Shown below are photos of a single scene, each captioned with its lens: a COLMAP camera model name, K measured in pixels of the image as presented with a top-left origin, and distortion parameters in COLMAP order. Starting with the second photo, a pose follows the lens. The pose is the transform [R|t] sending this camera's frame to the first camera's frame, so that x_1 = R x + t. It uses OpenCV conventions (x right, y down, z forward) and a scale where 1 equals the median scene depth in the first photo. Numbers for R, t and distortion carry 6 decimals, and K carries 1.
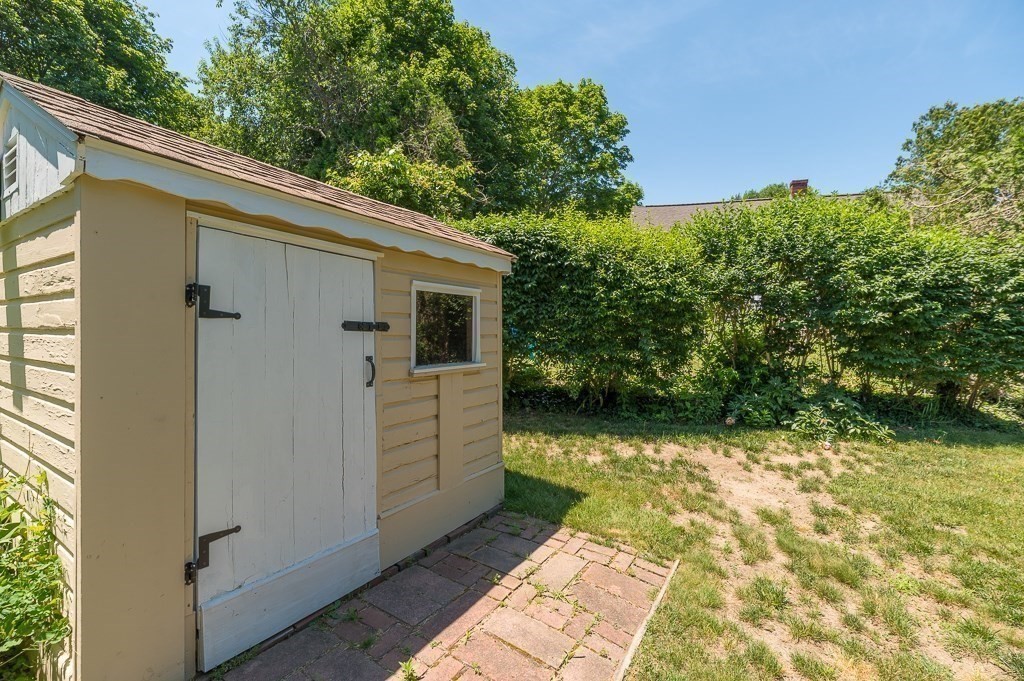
lens RADIAL K [[437.4, 0, 513.4], [0, 437.4, 341.4], [0, 0, 1]] dist [-0.002780, -0.000990]
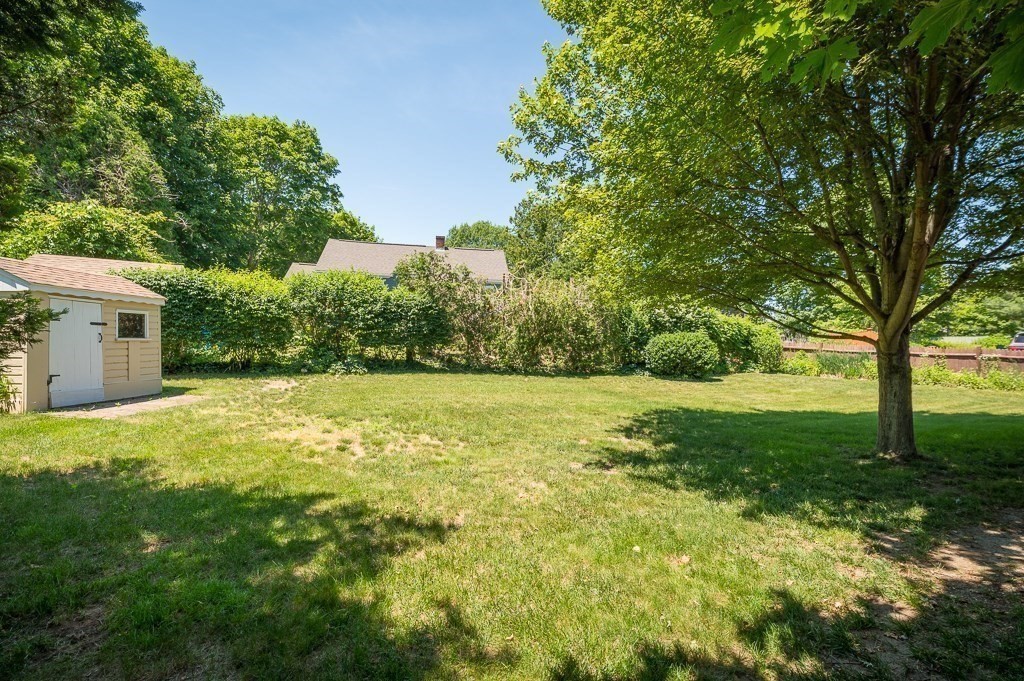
lens RADIAL K [[437.4, 0, 513.4], [0, 437.4, 341.4], [0, 0, 1]] dist [-0.002780, -0.000990]
pose [[0.858667, -0.009250, 0.512450, 0.156608], [0.019484, 0.999704, -0.014603, 0.048915], [-0.512163, 0.022524, 0.858593, -0.810141]]
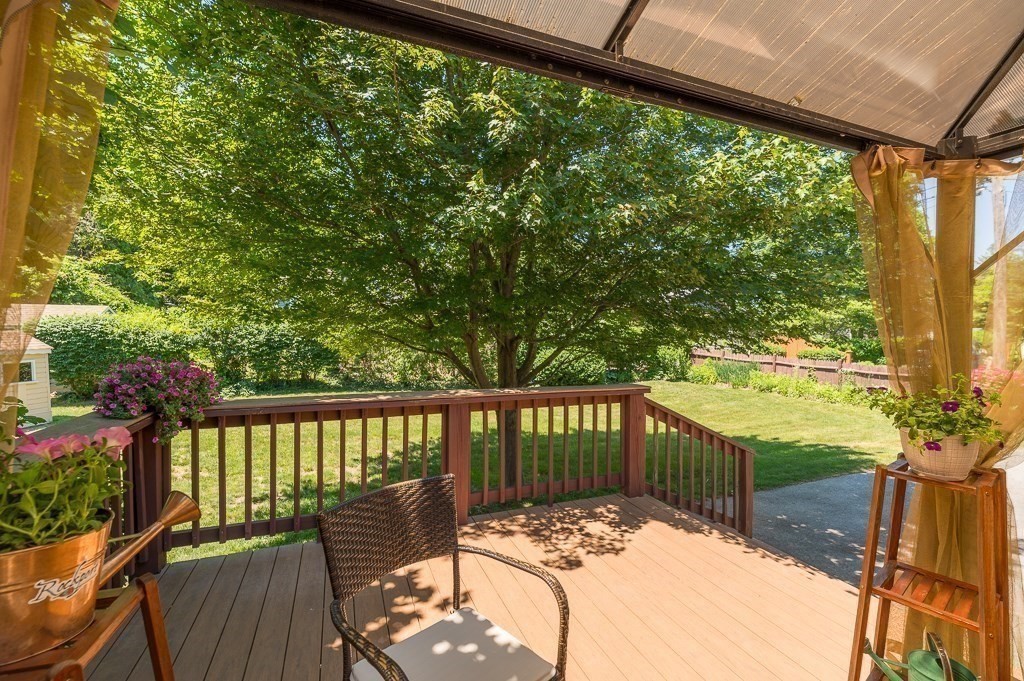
lens RADIAL K [[442.8, 0, 515.5], [0, 442.8, 332.5], [0, 0, 1]] dist [-0.002334, -0.000298]
pose [[0.899251, -0.031813, 0.436274, 0.596065], [0.038986, 0.999212, -0.007497, -0.052083], [-0.435691, 0.023750, 0.899783, -1.241068]]
